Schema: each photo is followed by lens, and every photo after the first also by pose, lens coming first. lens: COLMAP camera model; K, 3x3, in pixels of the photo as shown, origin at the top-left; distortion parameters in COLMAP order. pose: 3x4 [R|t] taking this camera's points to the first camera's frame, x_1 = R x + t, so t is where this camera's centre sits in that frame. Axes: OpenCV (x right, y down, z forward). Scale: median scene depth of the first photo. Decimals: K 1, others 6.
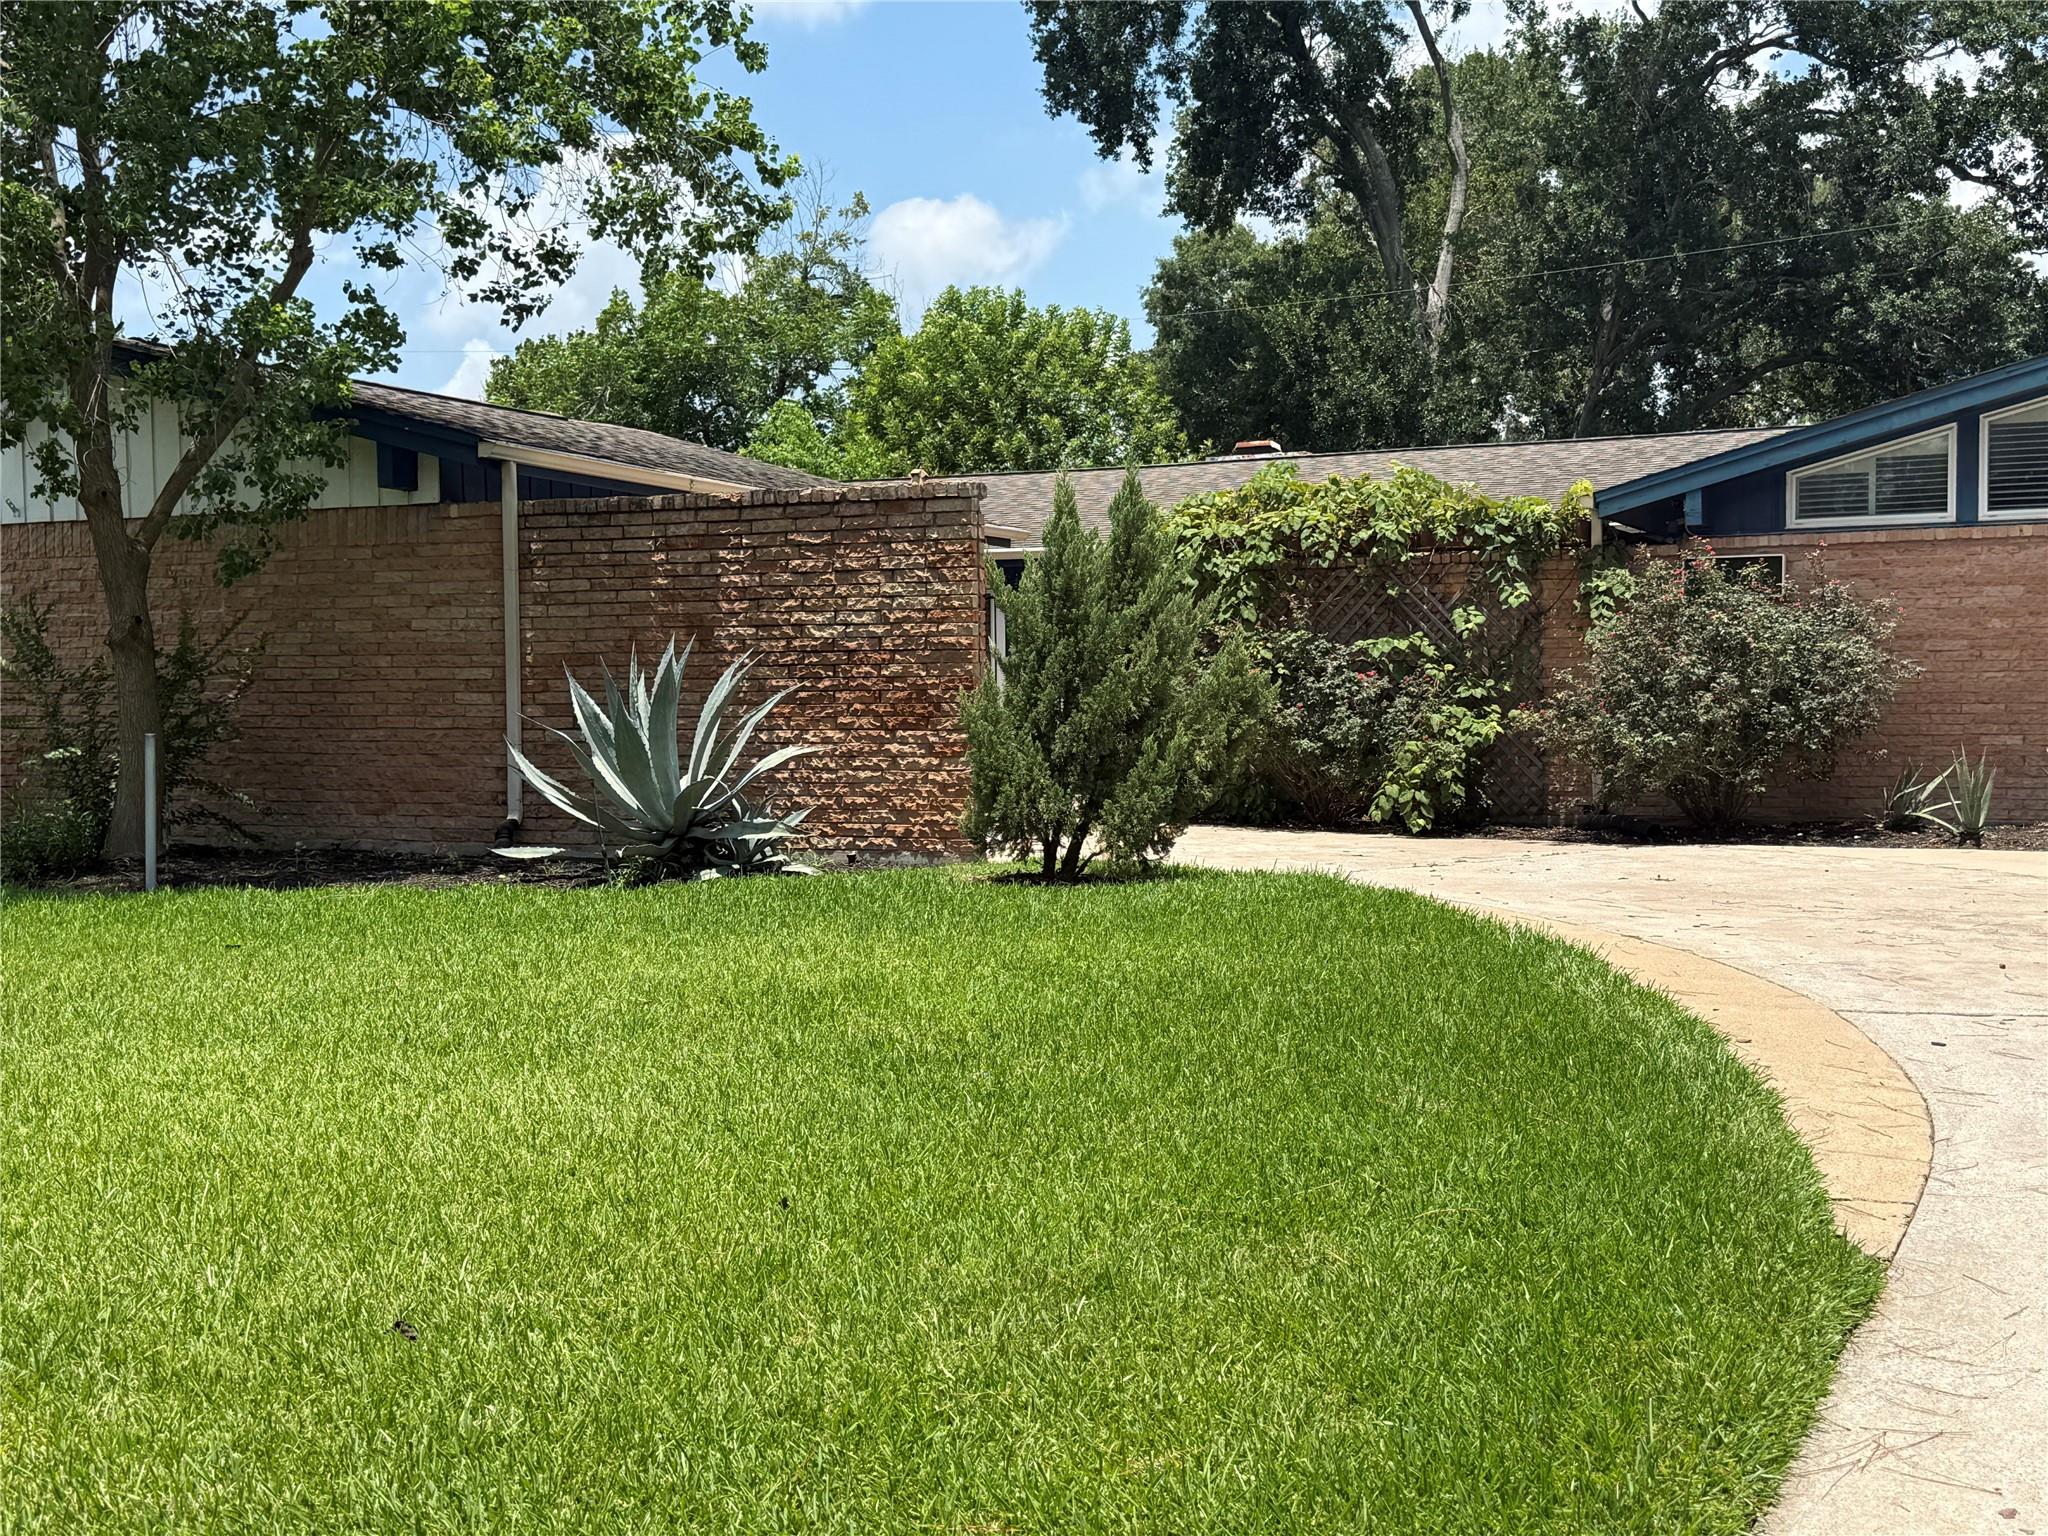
lens RADIAL K [[2452.1, 0, 1022.3], [0, 2452.1, 767.5], [0, 0, 1]] dist [0.012080, -0.002982]
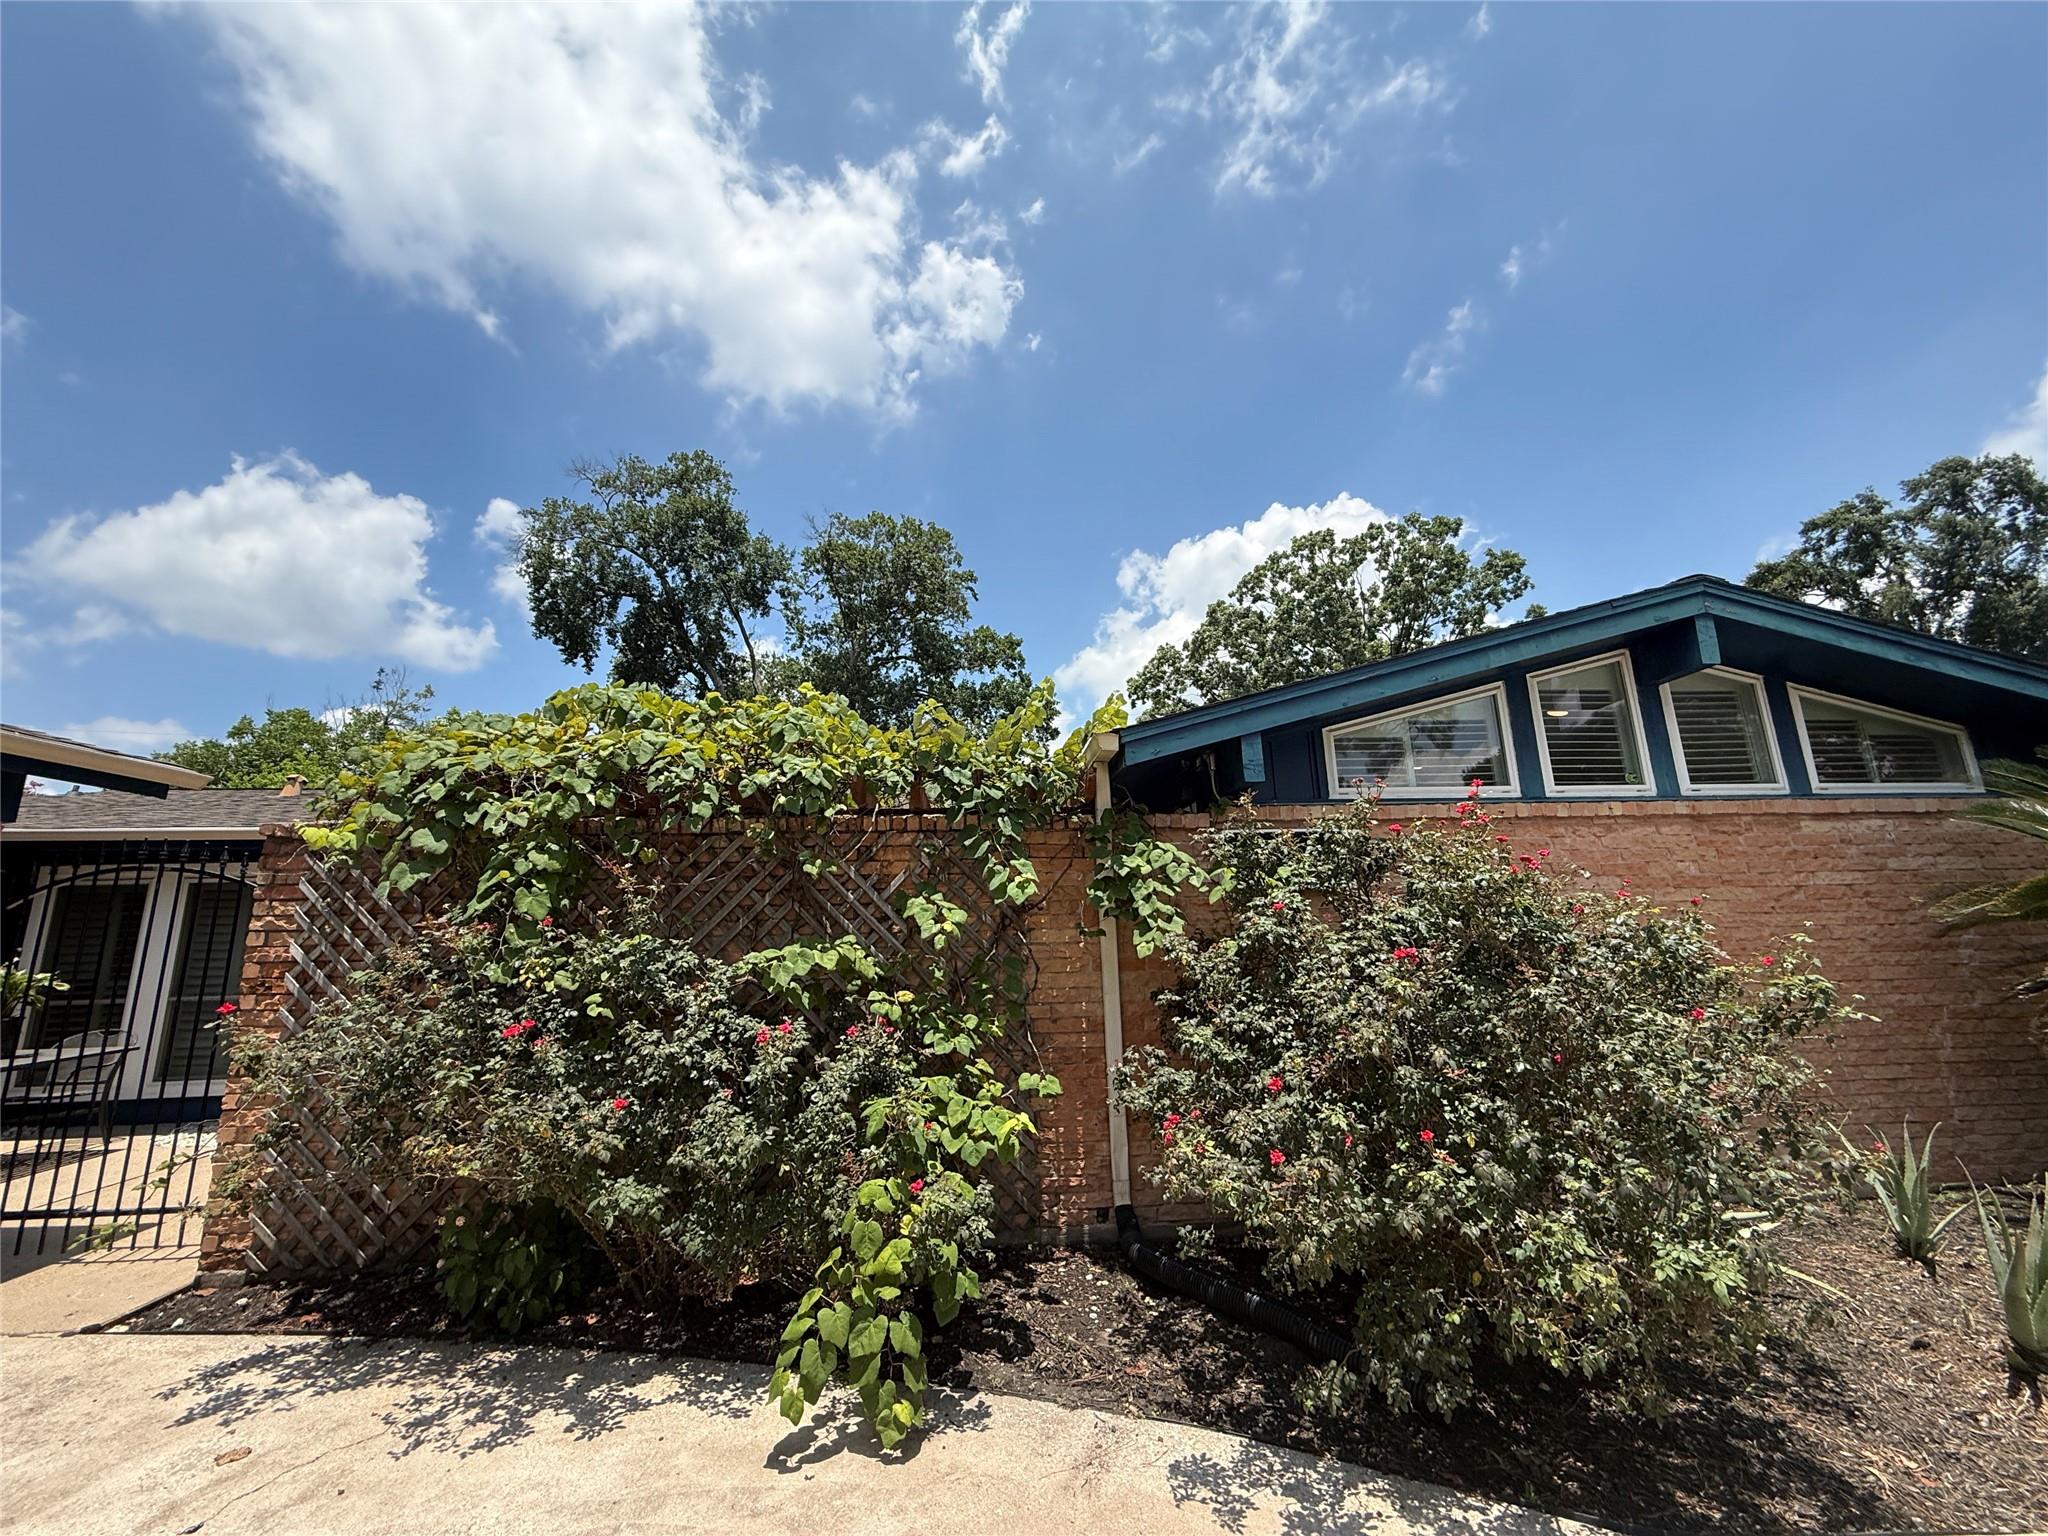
lens RADIAL K [[811.4, 0, 1019.3], [0, 811.4, 766.5], [0, 0, 1]] dist [0.000341, 0.000595]
pose [[0.867380, 0.092658, 0.488944, 0.095562], [0.024779, 0.973253, -0.228395, -0.049305], [-0.497029, 0.210221, 0.841885, 0.802557]]
